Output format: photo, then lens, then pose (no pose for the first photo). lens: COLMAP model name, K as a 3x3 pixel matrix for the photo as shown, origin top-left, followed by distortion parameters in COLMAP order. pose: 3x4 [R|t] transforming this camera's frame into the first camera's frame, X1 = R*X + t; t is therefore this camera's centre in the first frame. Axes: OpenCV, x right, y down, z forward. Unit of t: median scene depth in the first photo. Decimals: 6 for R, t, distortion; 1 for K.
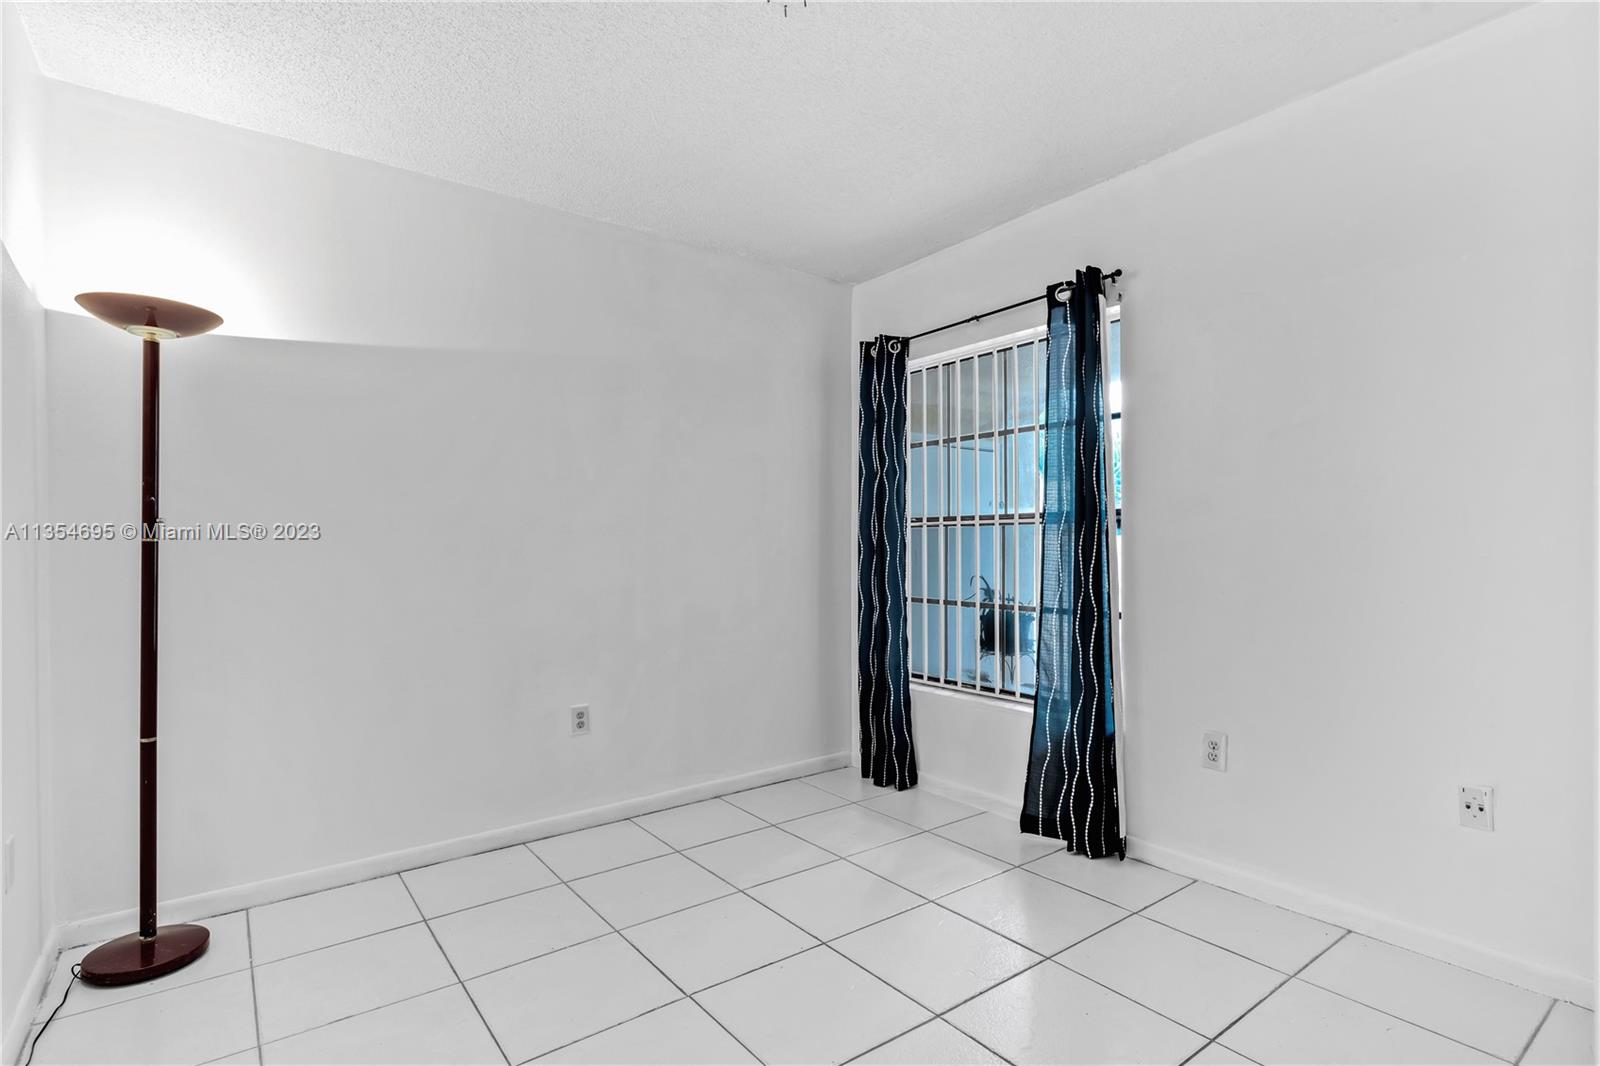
lens RADIAL K [[760.0, 0, 798.5], [0, 760.0, 535.5], [0, 0, 1]] dist [0.003409, 0.001032]
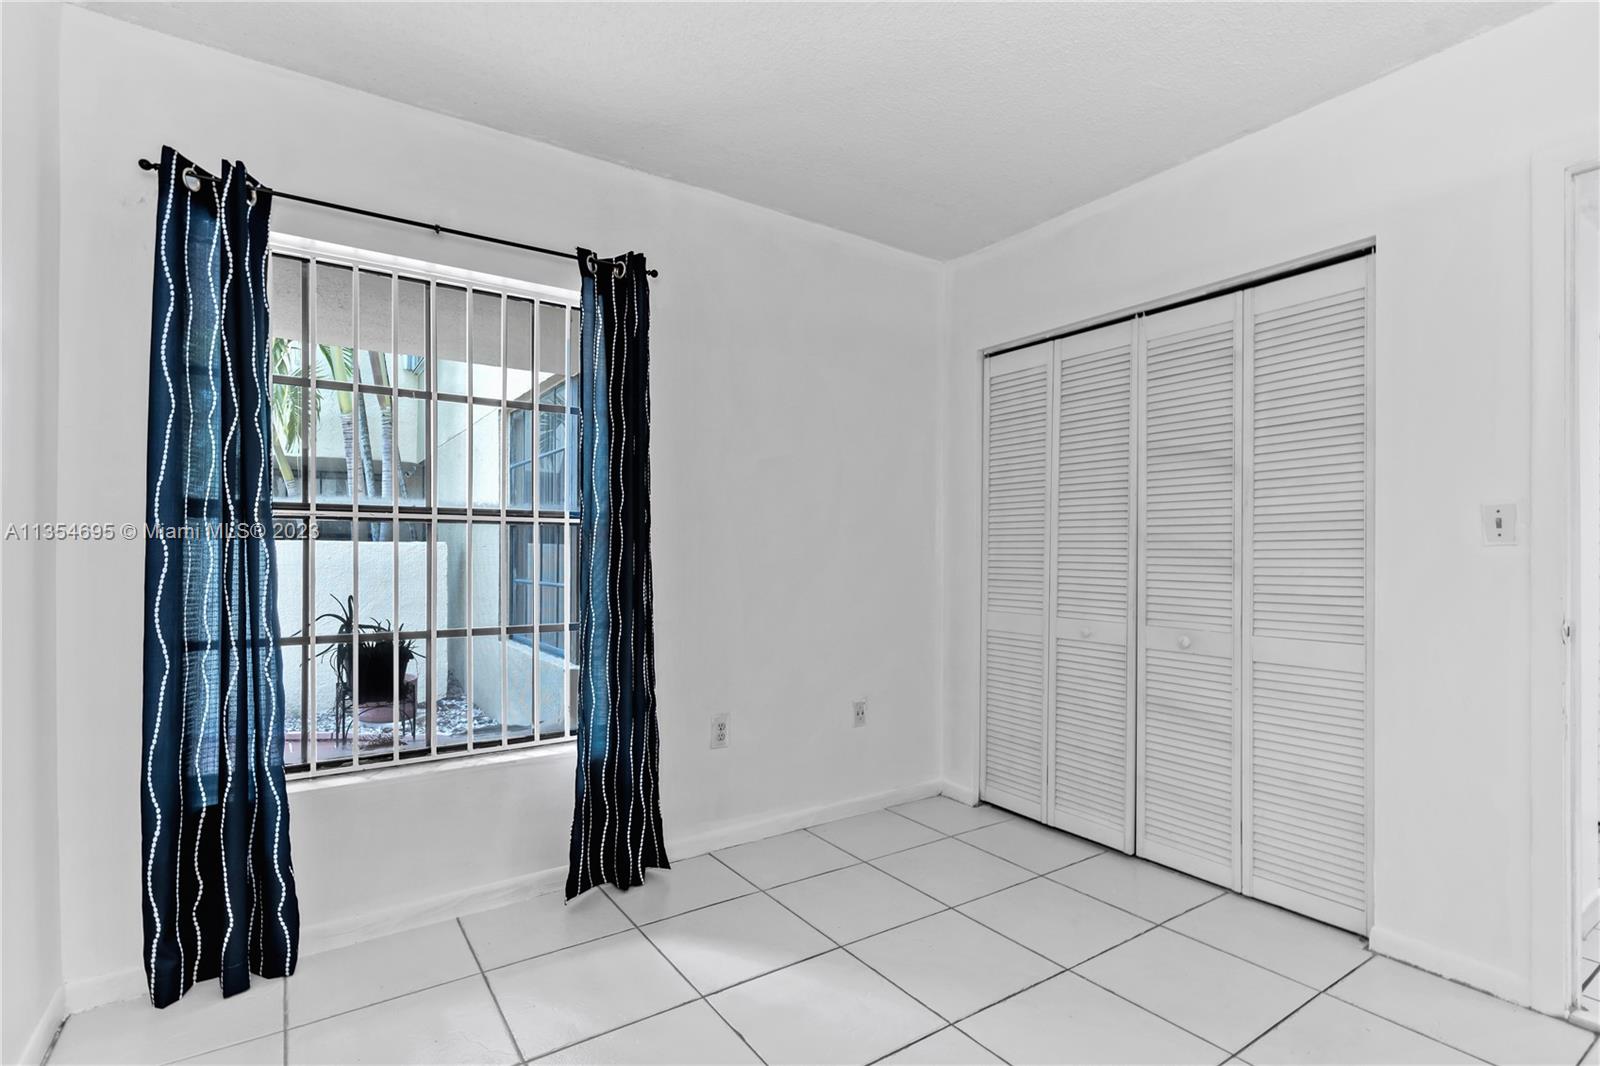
lens RADIAL K [[760.0, 0, 798.5], [0, 760.0, 535.5], [0, 0, 1]] dist [0.003409, 0.001032]
pose [[0.068411, 0.020572, 0.997445, -0.464418], [-0.018941, 0.999634, -0.019318, 0.007046], [-0.997477, -0.017571, 0.068775, 0.638475]]
